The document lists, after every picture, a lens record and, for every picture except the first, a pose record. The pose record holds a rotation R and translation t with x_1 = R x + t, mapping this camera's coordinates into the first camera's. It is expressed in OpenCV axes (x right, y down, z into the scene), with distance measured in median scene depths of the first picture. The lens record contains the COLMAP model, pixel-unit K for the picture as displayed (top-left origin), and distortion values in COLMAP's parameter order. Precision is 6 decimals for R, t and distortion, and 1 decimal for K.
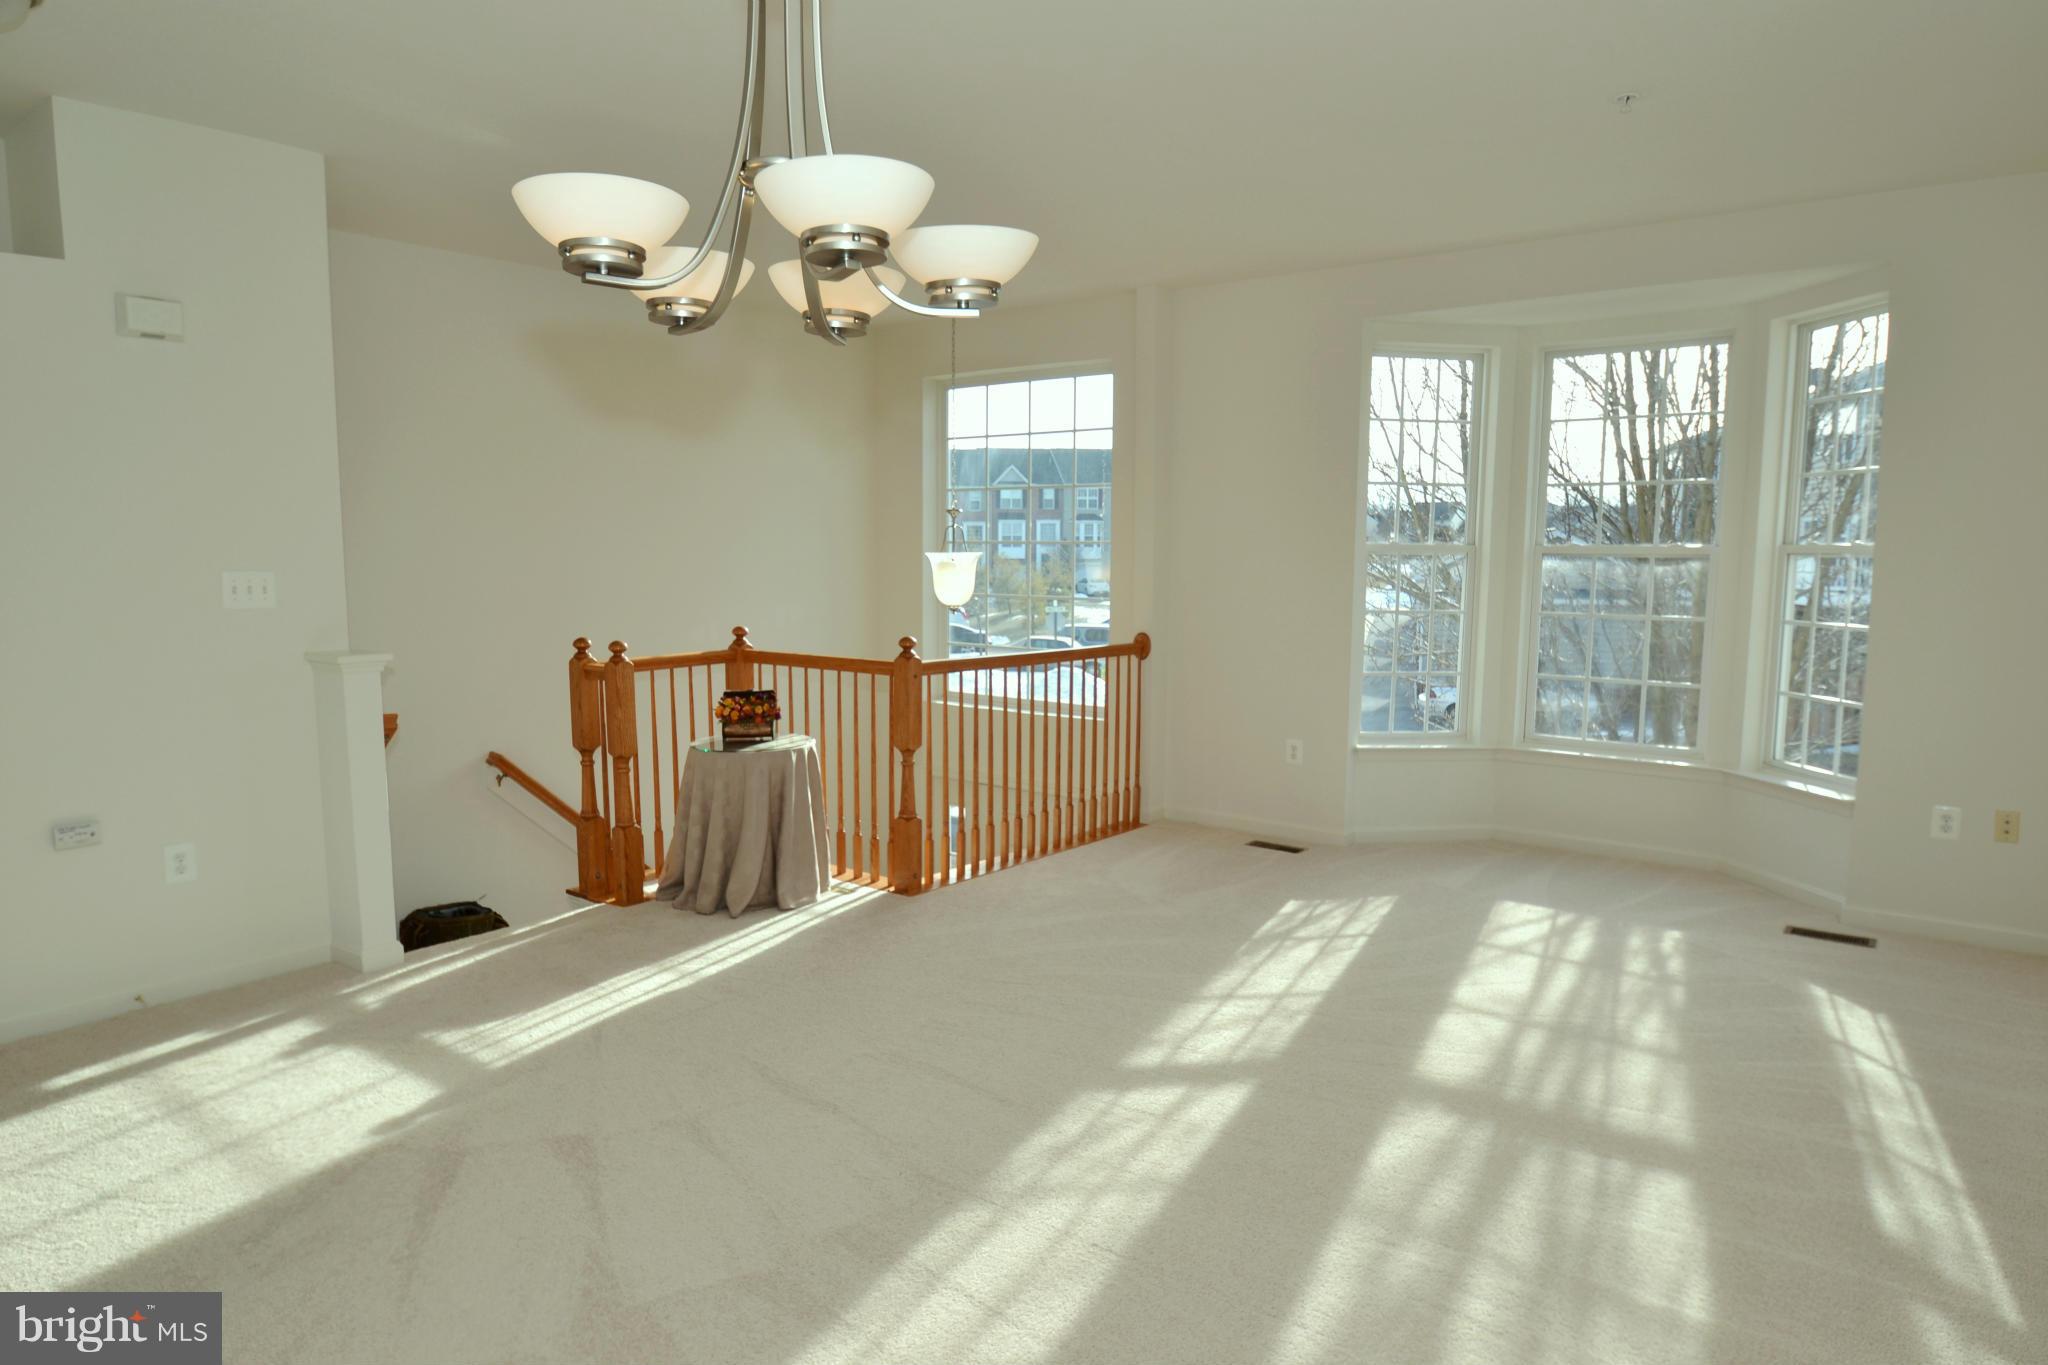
lens RADIAL K [[1265.6, 0, 997.9], [0, 1265.6, 690.2], [0, 0, 1]] dist [-0.027194, 0.001033]
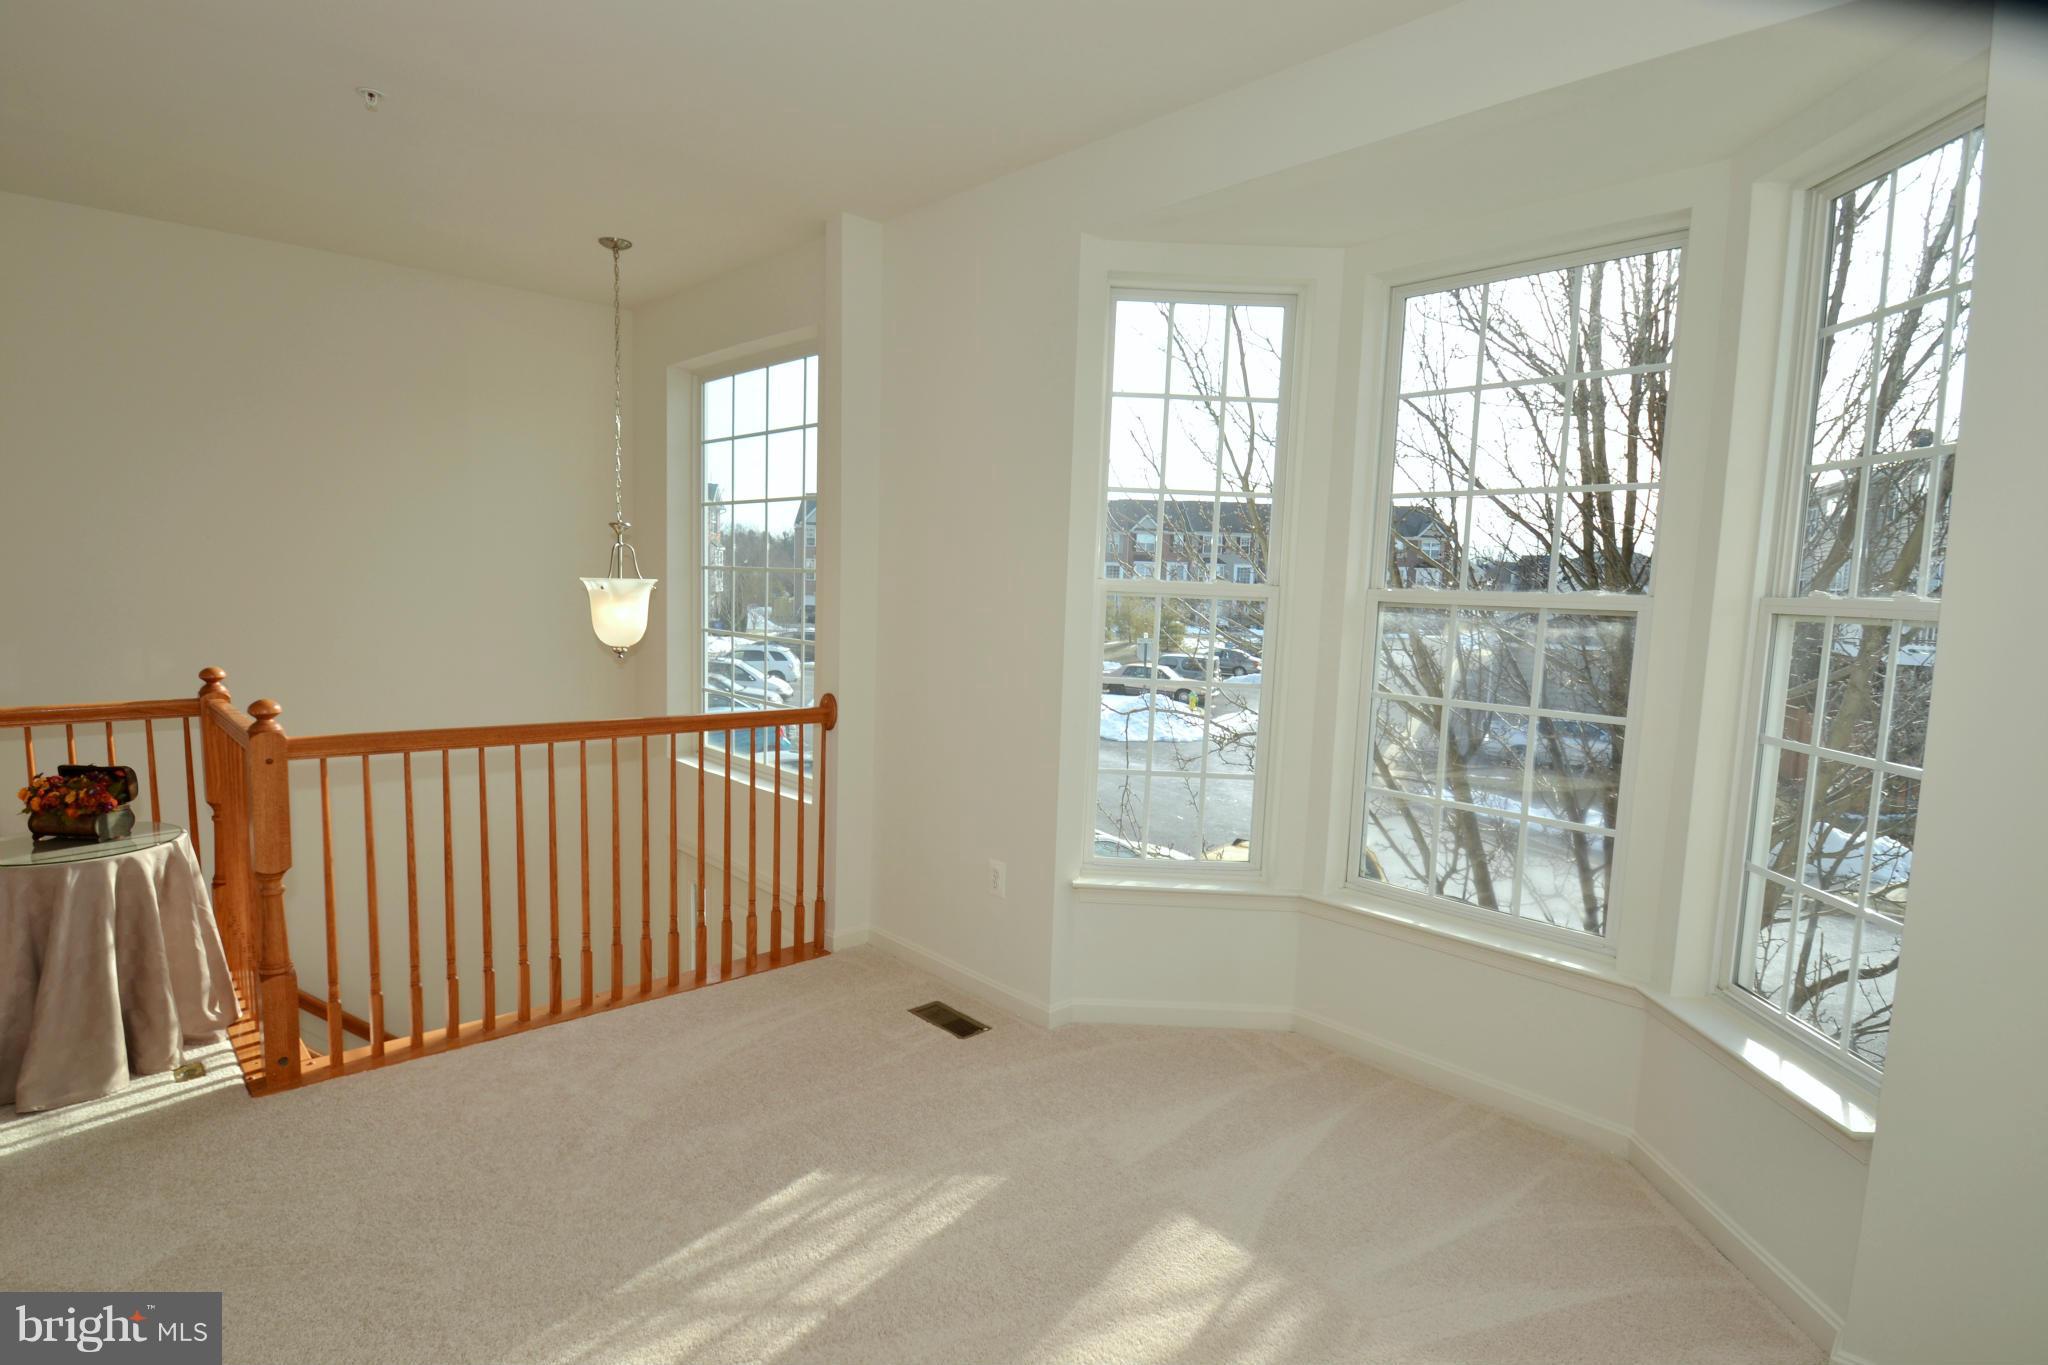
lens RADIAL K [[1050.1, 0, 997.7], [0, 1050.1, 688.5], [0, 0, 1]] dist [-0.003295, -0.013245]
pose [[0.988025, 0.043099, -0.148150, 0.349598], [-0.044875, 0.998955, -0.008667, -0.055358], [0.147621, 0.015211, 0.988927, 0.479268]]
